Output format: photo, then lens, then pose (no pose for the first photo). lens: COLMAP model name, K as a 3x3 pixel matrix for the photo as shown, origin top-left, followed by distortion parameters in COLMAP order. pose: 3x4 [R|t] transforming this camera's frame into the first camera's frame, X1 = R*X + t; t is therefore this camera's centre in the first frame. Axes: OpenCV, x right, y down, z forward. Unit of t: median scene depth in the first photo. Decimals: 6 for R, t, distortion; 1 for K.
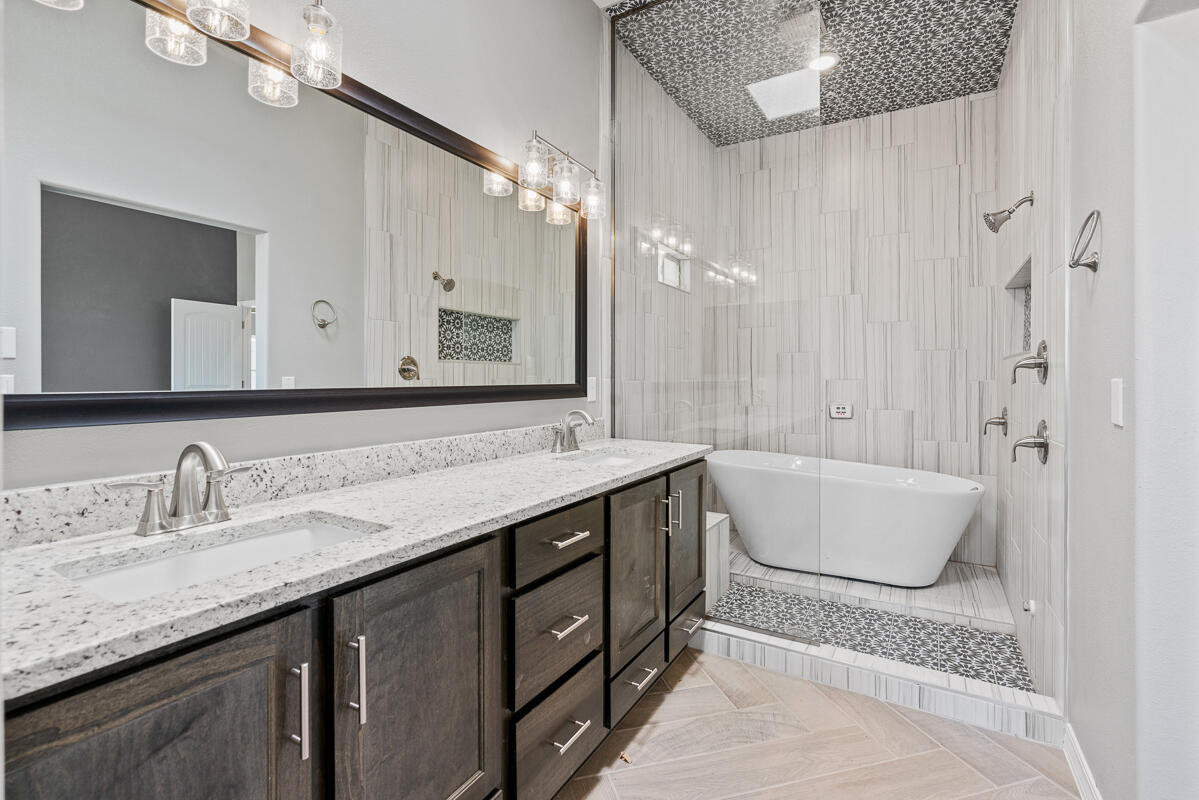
lens RADIAL K [[554.2, 0, 597.1], [0, 554.2, 385.0], [0, 0, 1]] dist [0.002129, 0.000638]
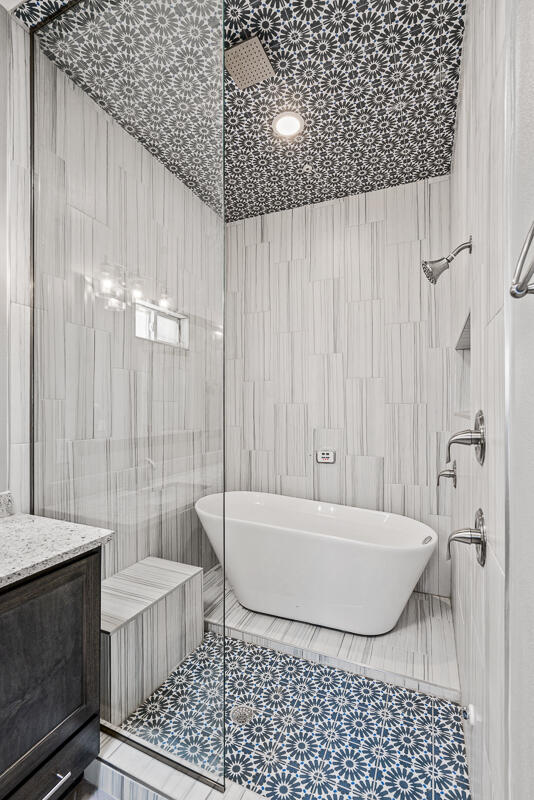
lens RADIAL K [[363.3, 0, 268.2], [0, 363.3, 411.8], [0, 0, 1]] dist [-0.001241, 0.000894]
pose [[0.993097, -0.001324, 0.117288, 0.264634], [0.001604, 0.999996, -0.002294, -0.047148], [-0.117284, 0.002466, 0.993095, 0.311392]]
